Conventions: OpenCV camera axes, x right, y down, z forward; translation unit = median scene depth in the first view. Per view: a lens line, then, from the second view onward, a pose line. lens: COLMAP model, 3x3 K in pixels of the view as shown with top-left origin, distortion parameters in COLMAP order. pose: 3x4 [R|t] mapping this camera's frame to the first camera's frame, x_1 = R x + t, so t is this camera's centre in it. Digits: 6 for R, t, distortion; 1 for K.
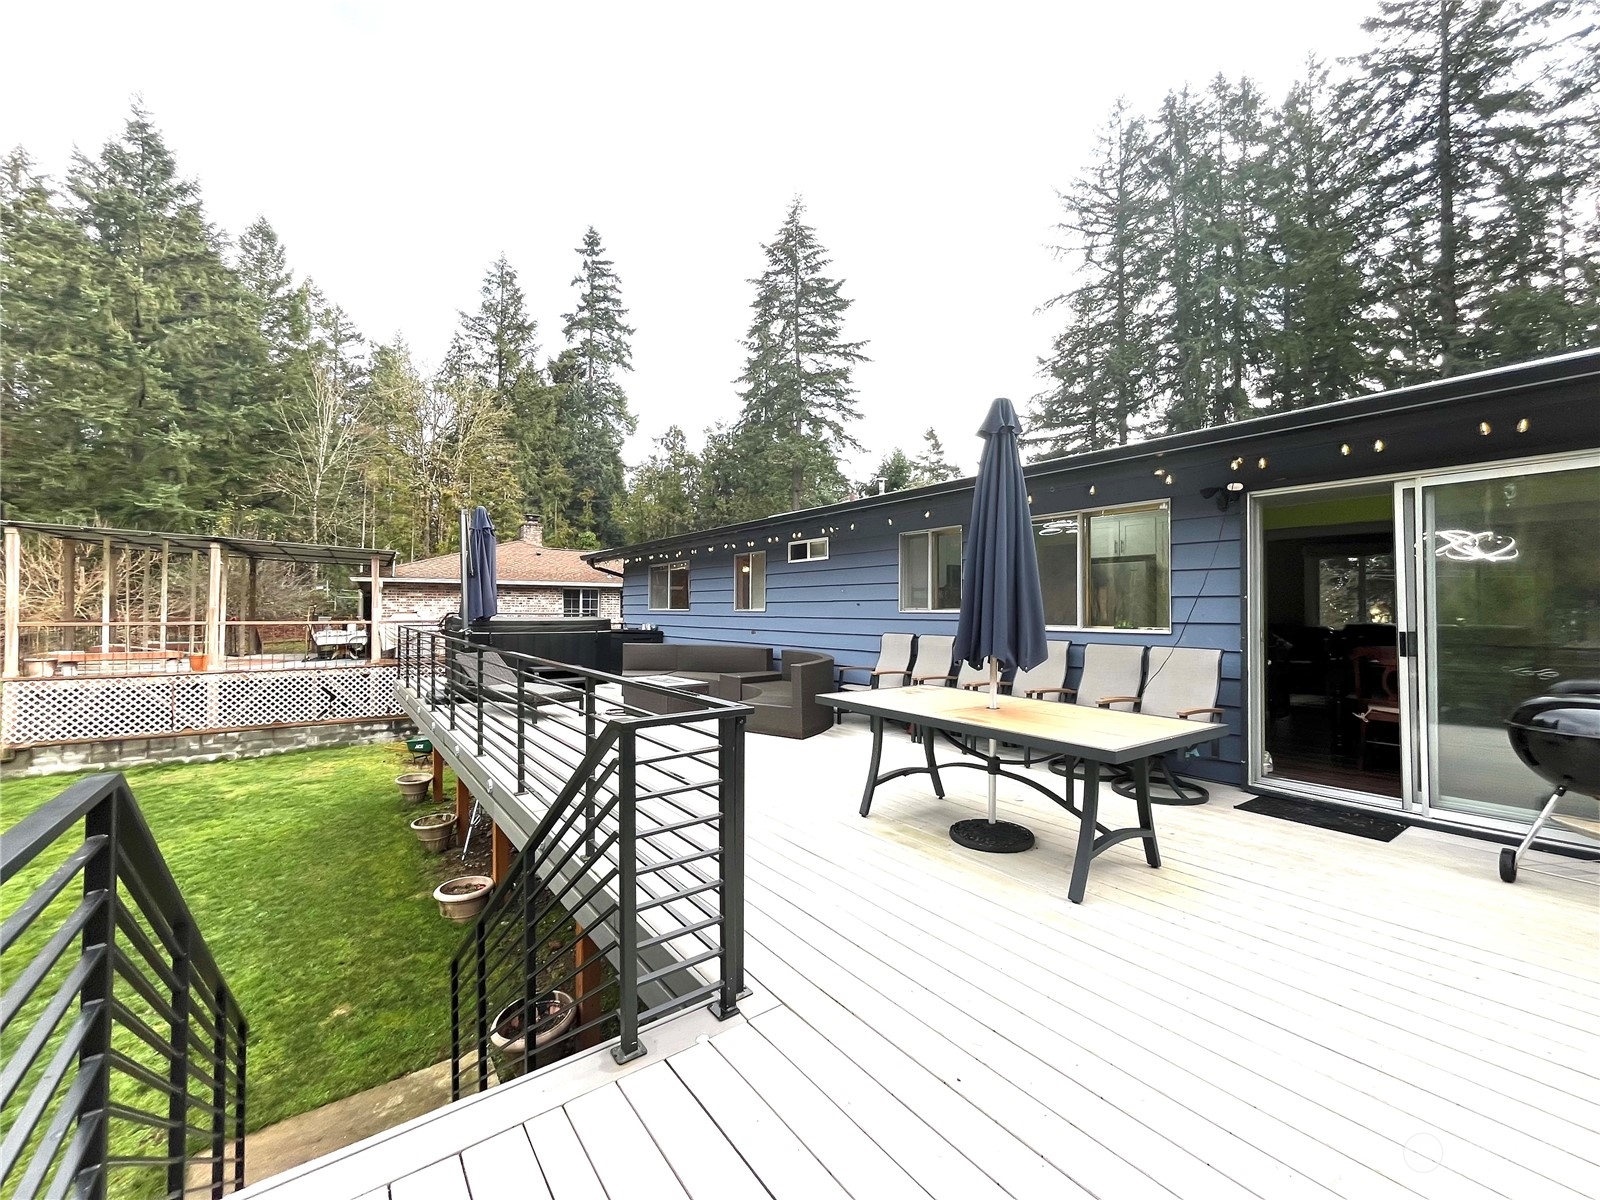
lens RADIAL K [[649.8, 0, 800.0], [0, 649.8, 600.0], [0, 0, 1]] dist [-0.001053, -0.000186]
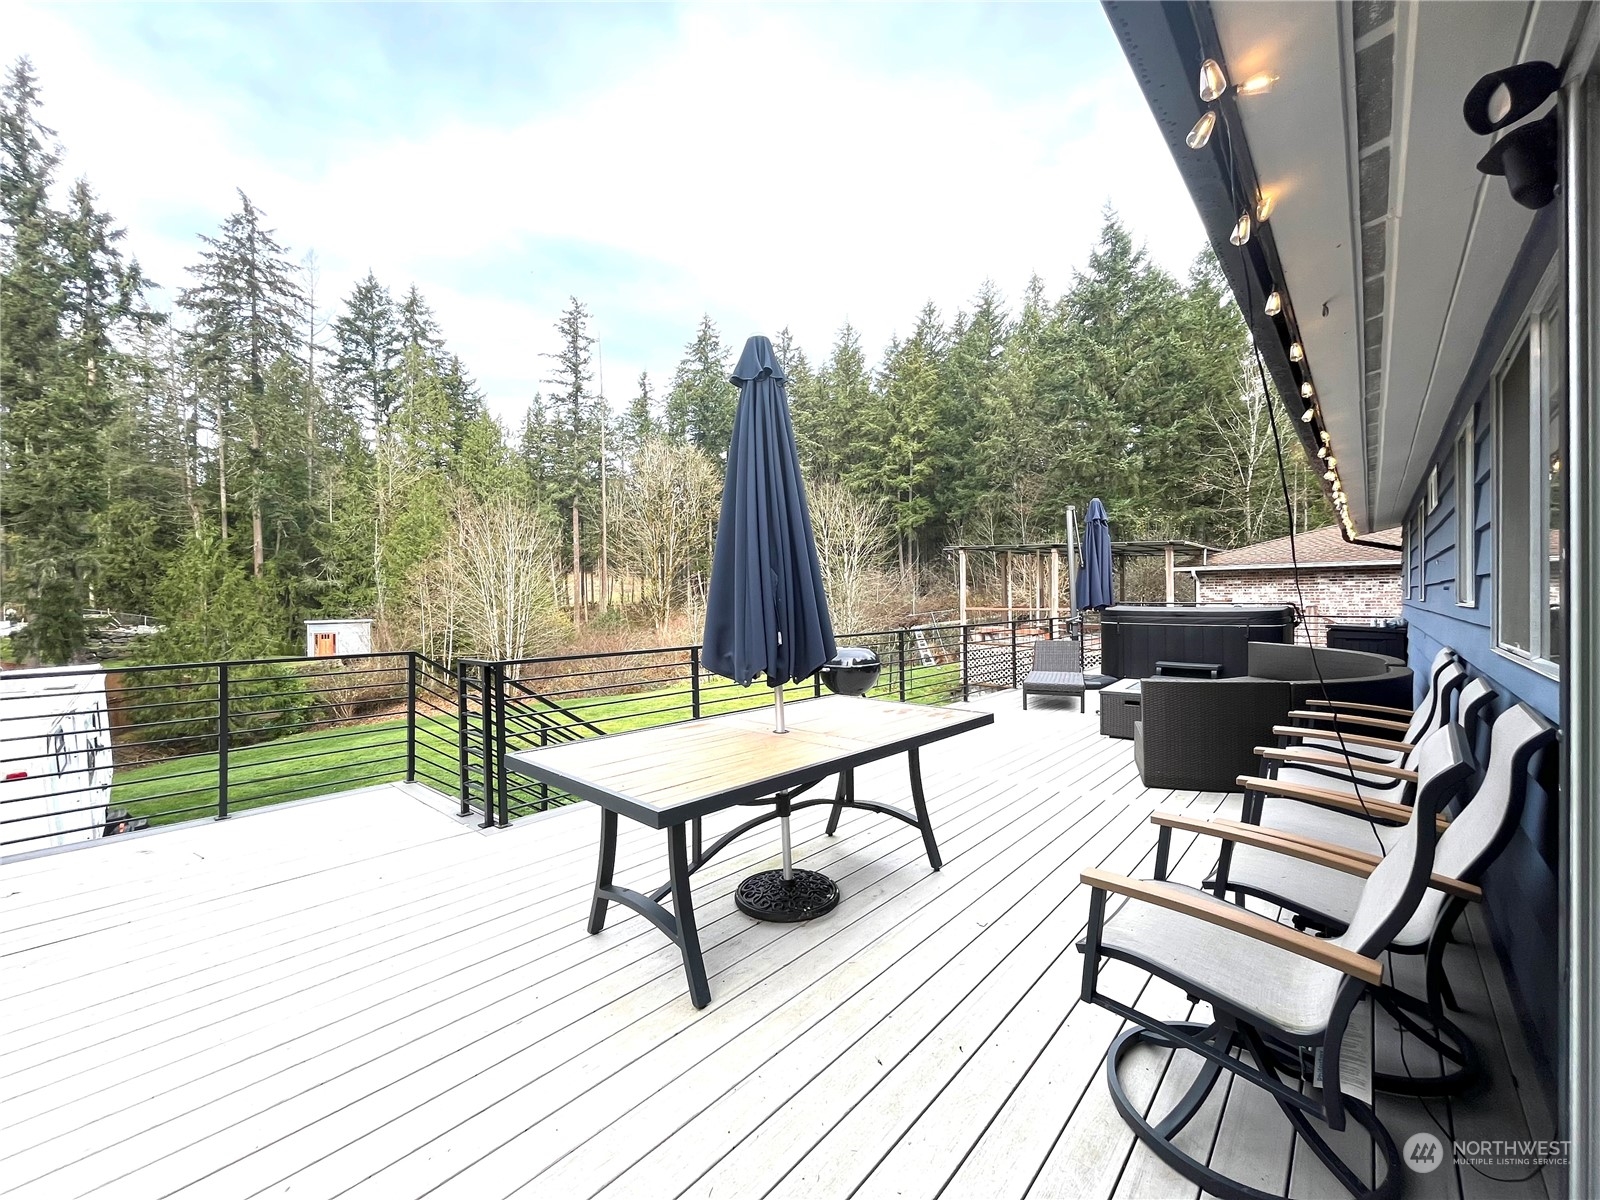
lens RADIAL K [[642.6, 0, 800.0], [0, 642.6, 600.0], [0, 0, 1]] dist [0.000780, 0.000048]
pose [[0.207812, 0.002508, -0.978166, 0.138801], [0.019420, 0.999789, 0.006689, -0.000573], [0.977976, -0.020386, 0.207719, 0.111734]]
